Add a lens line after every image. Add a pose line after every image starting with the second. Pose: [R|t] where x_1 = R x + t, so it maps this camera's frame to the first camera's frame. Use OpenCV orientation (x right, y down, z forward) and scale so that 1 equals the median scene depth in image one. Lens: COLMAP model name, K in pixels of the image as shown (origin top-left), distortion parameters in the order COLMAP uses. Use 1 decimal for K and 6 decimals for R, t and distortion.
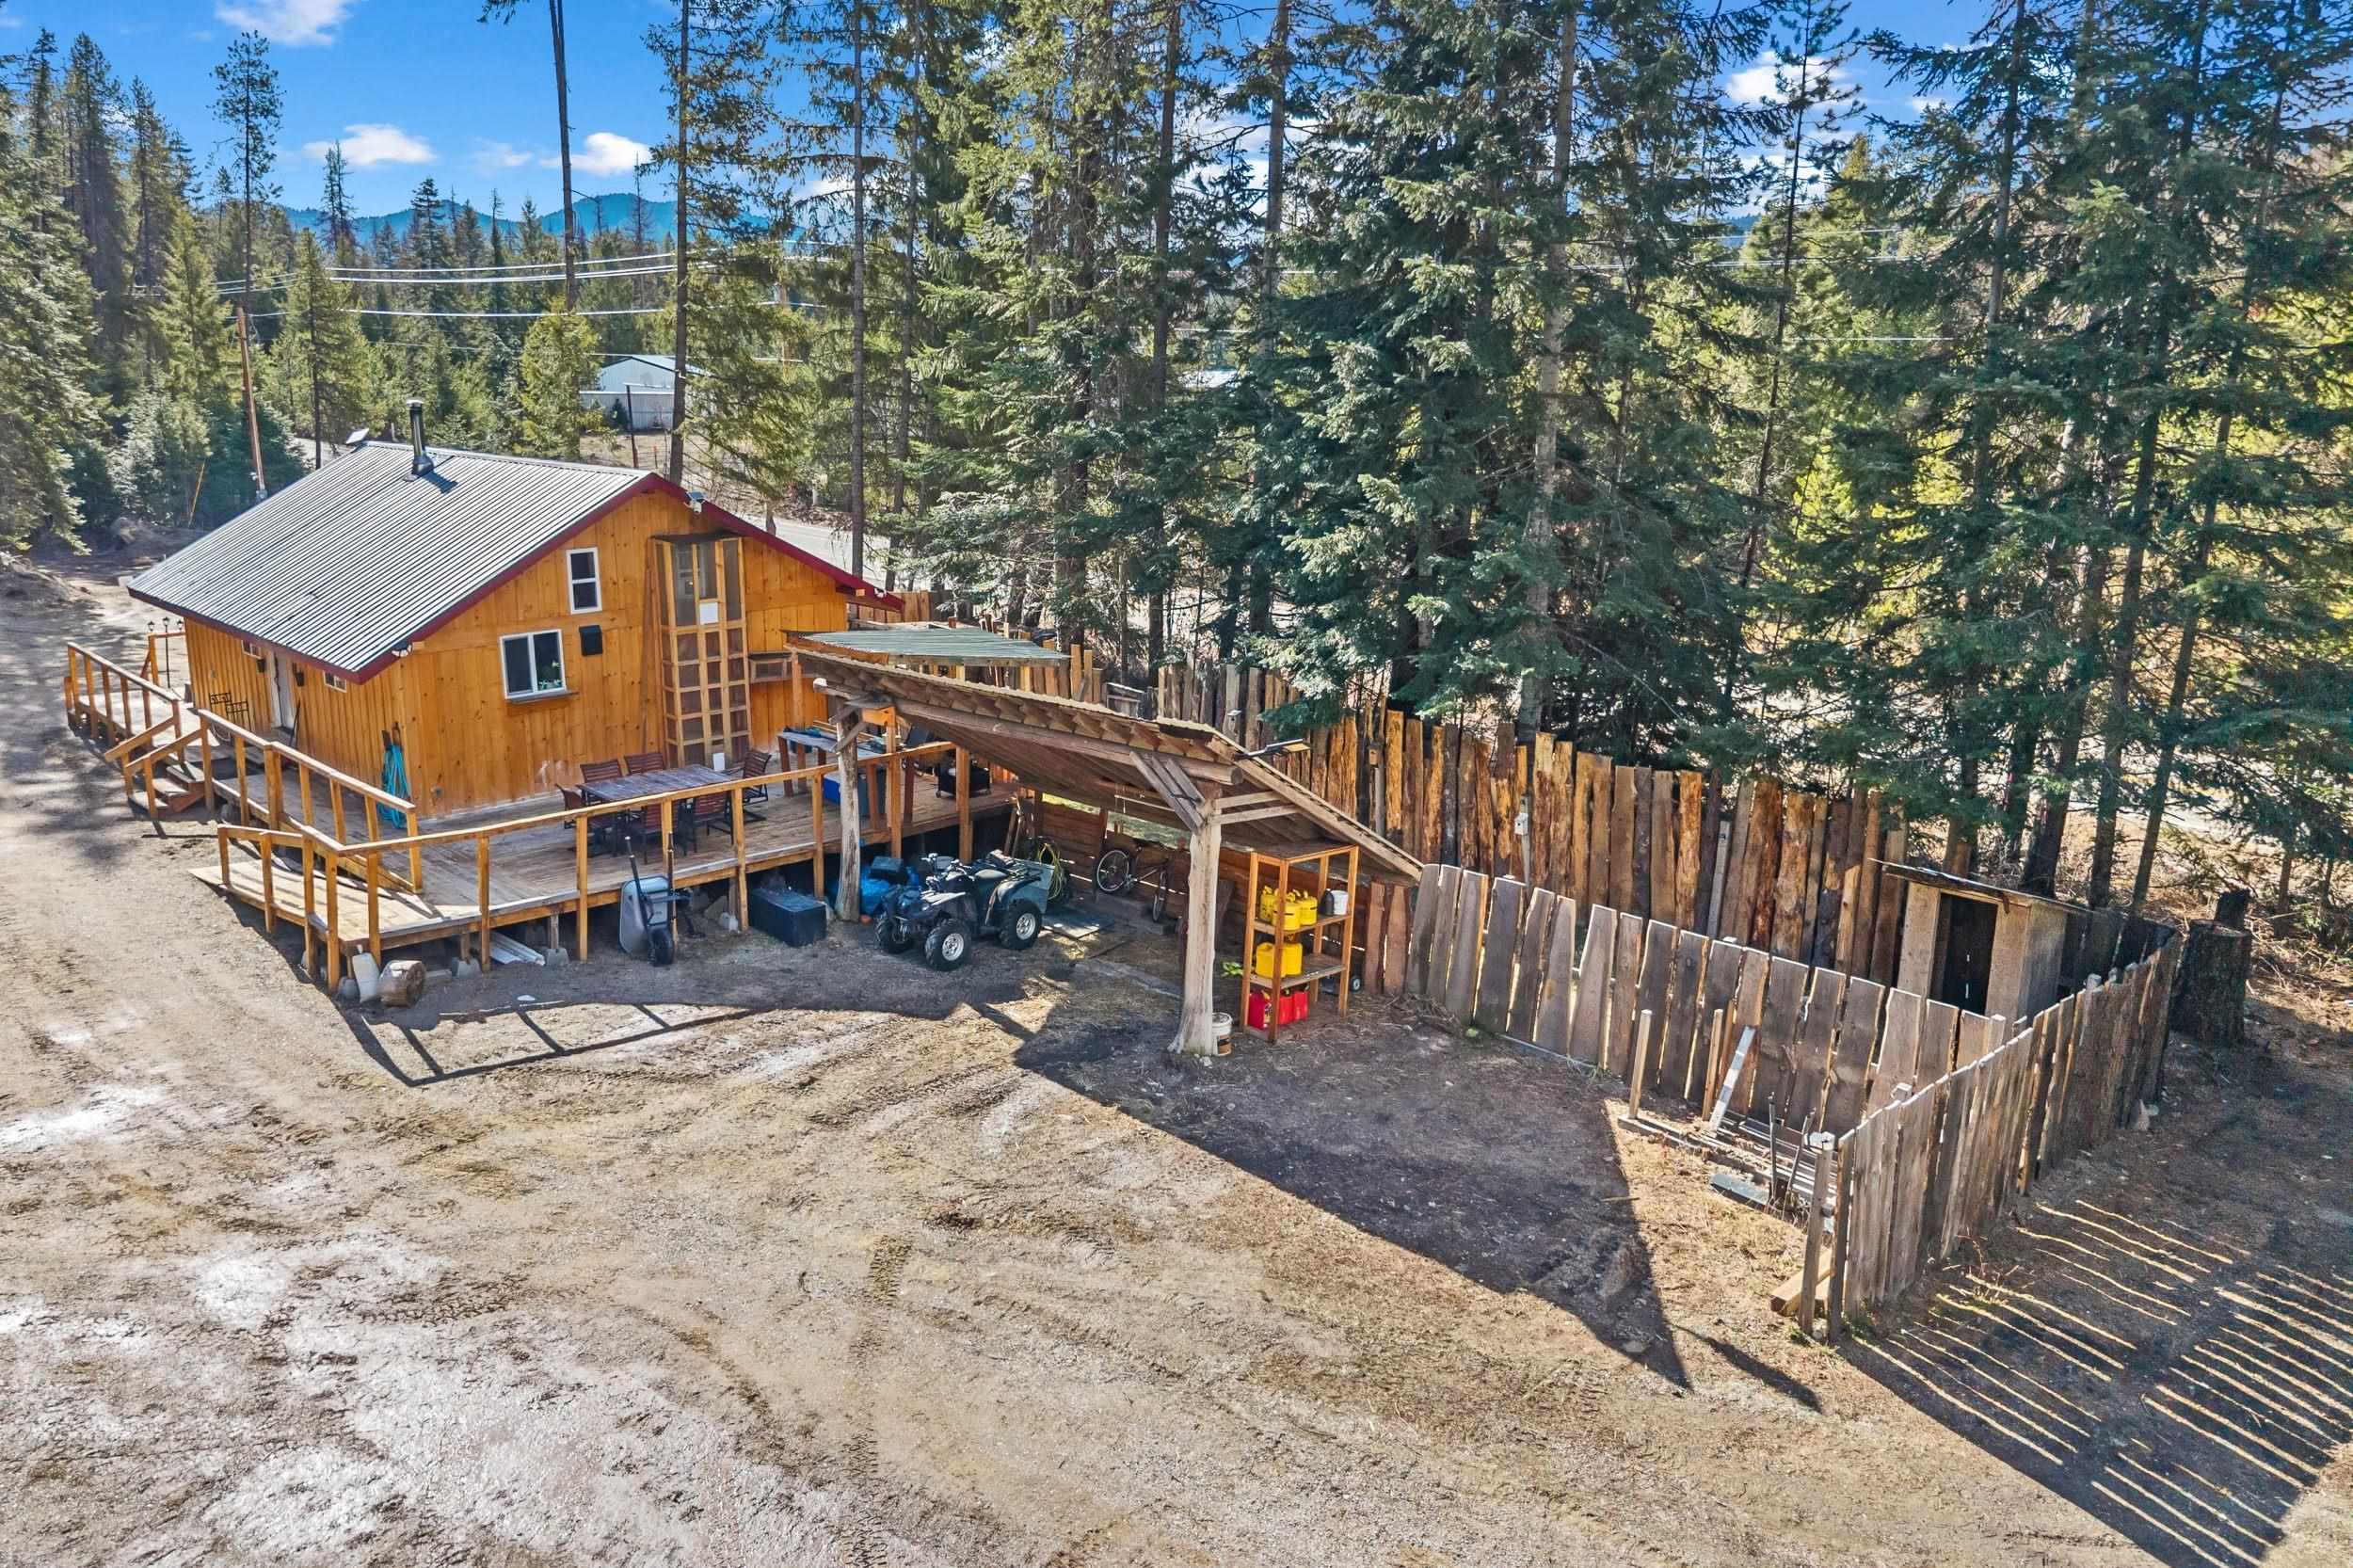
lens RADIAL K [[1483.4, 0, 1127.6], [0, 1483.4, 781.3], [0, 0, 1]] dist [0.006923, 0.001791]
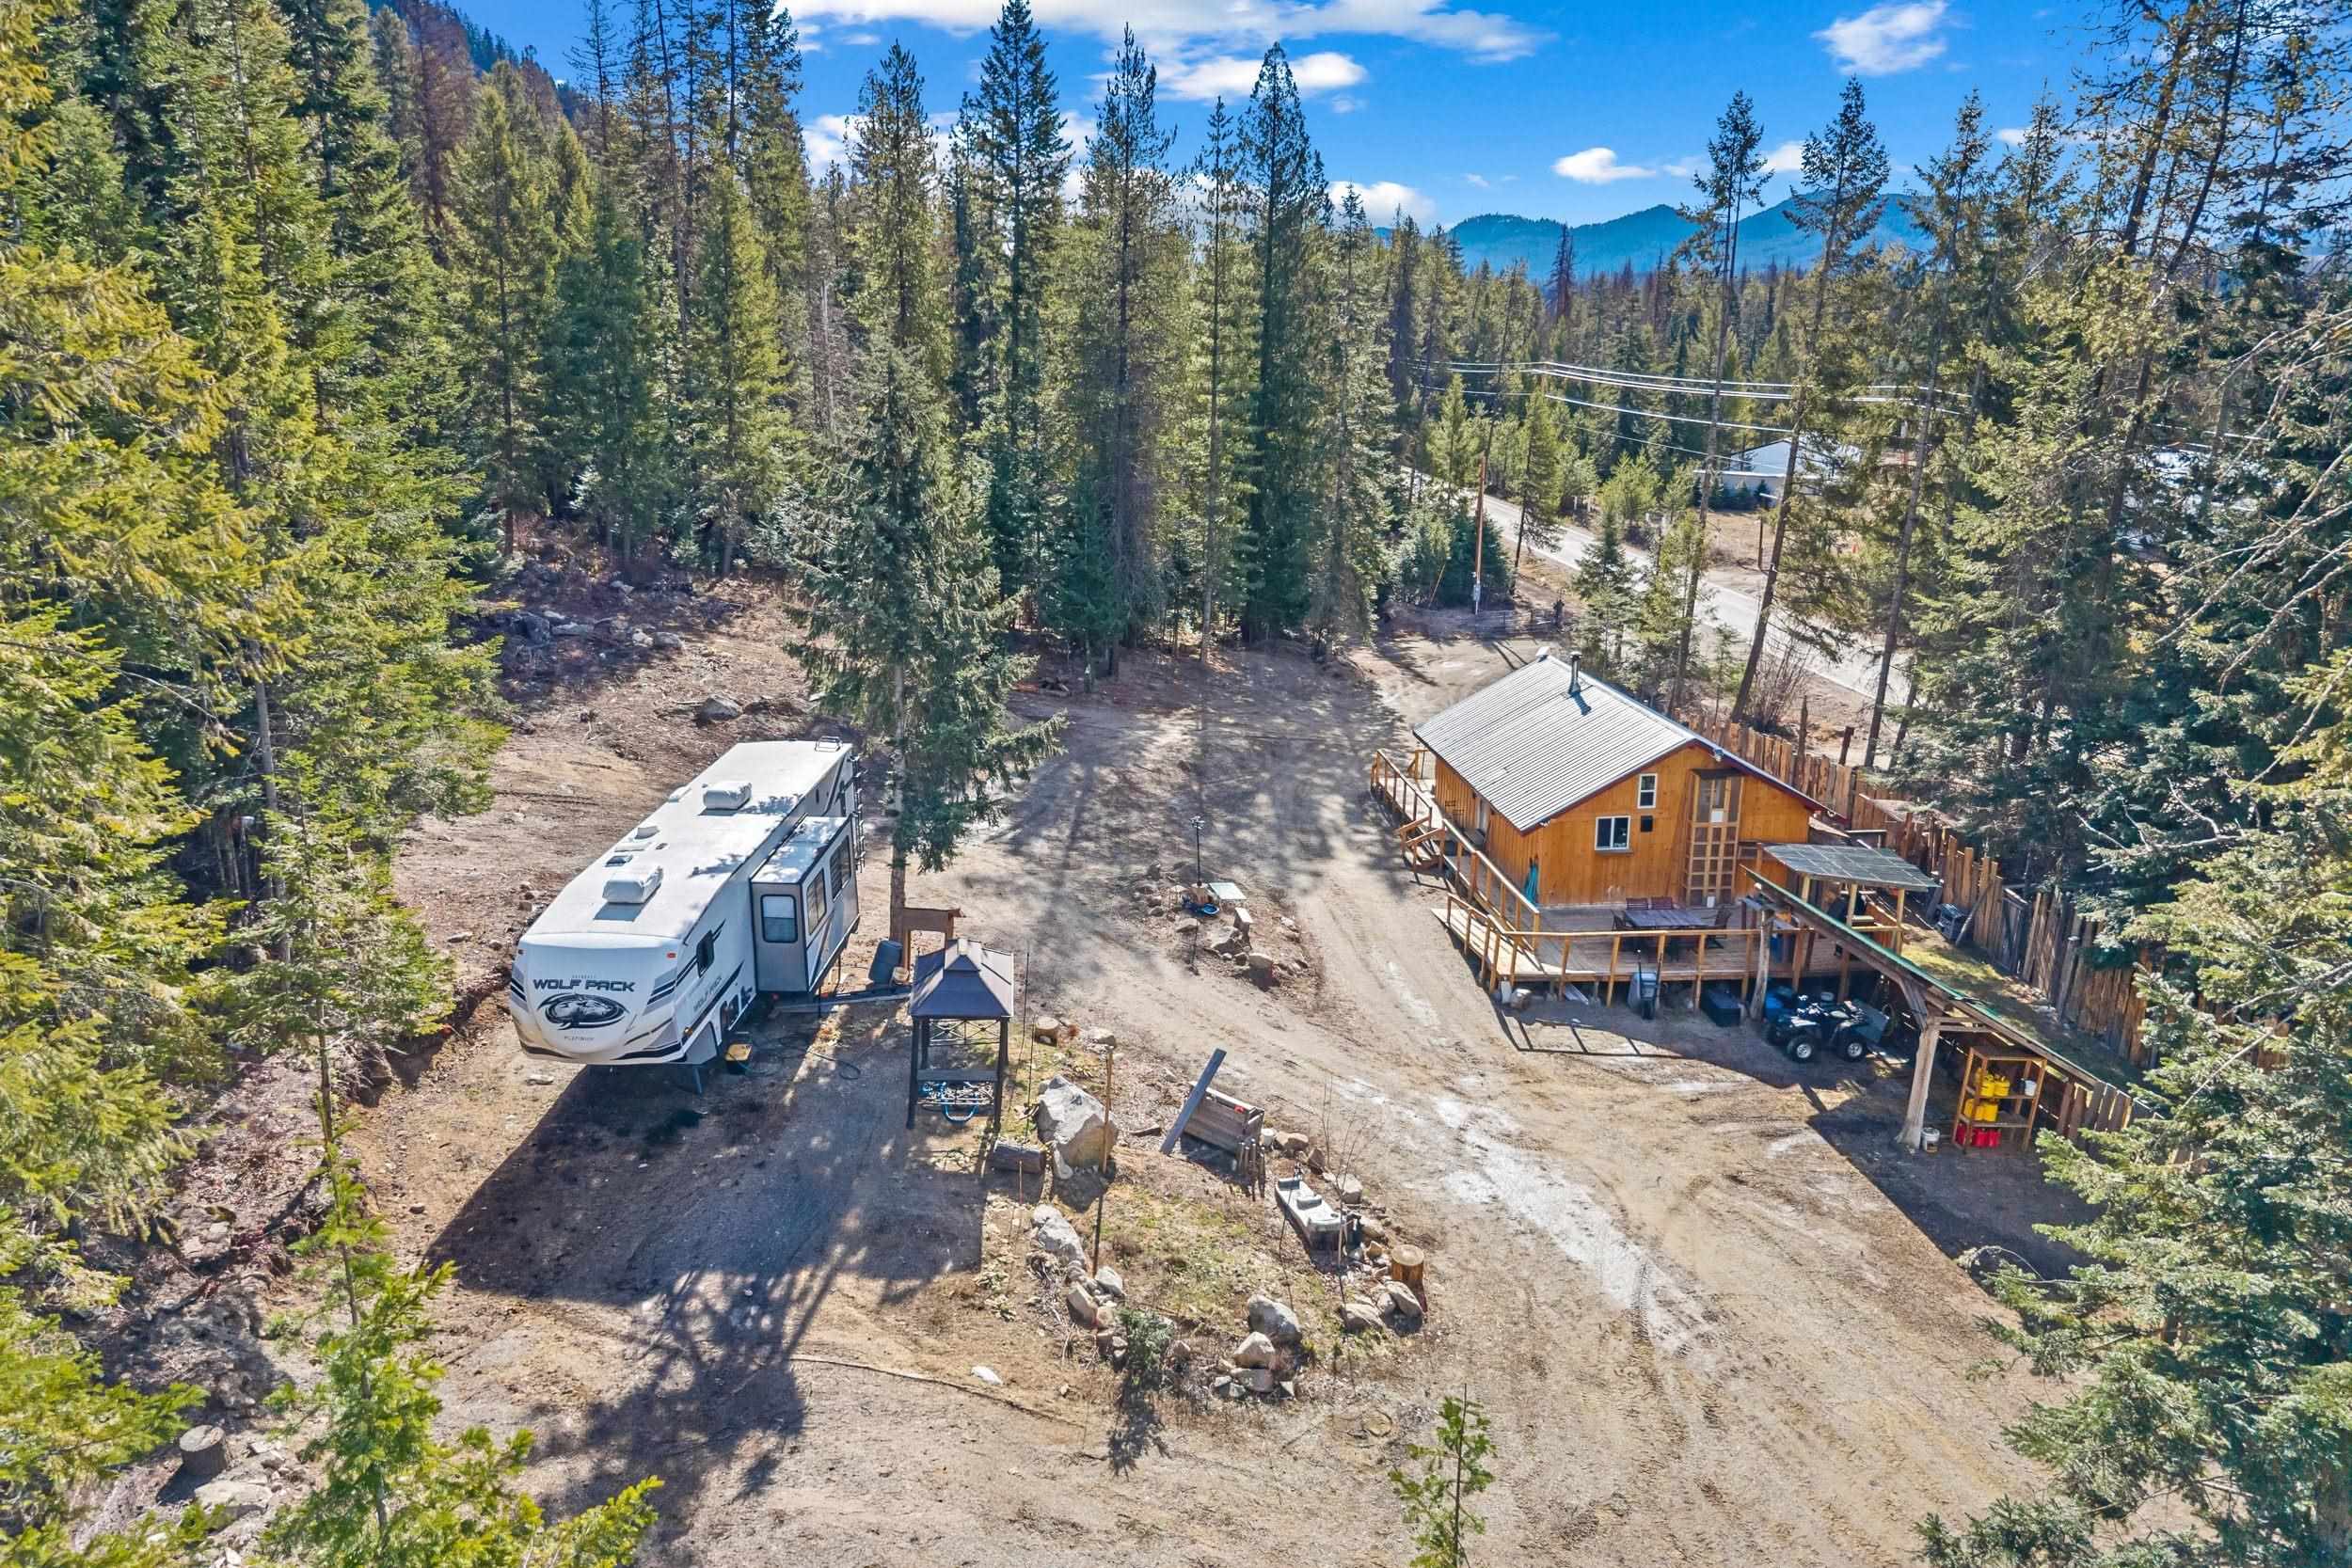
lens RADIAL K [[1482.6, 0, 1127.1], [0, 1482.6, 781.3], [0, 0, 1]] dist [0.006923, 0.001791]
pose [[0.740340, 0.144408, -0.656538, 0.405654], [-0.129740, 0.988986, 0.071231, -0.231121], [0.659594, 0.032444, 0.750922, -0.895263]]
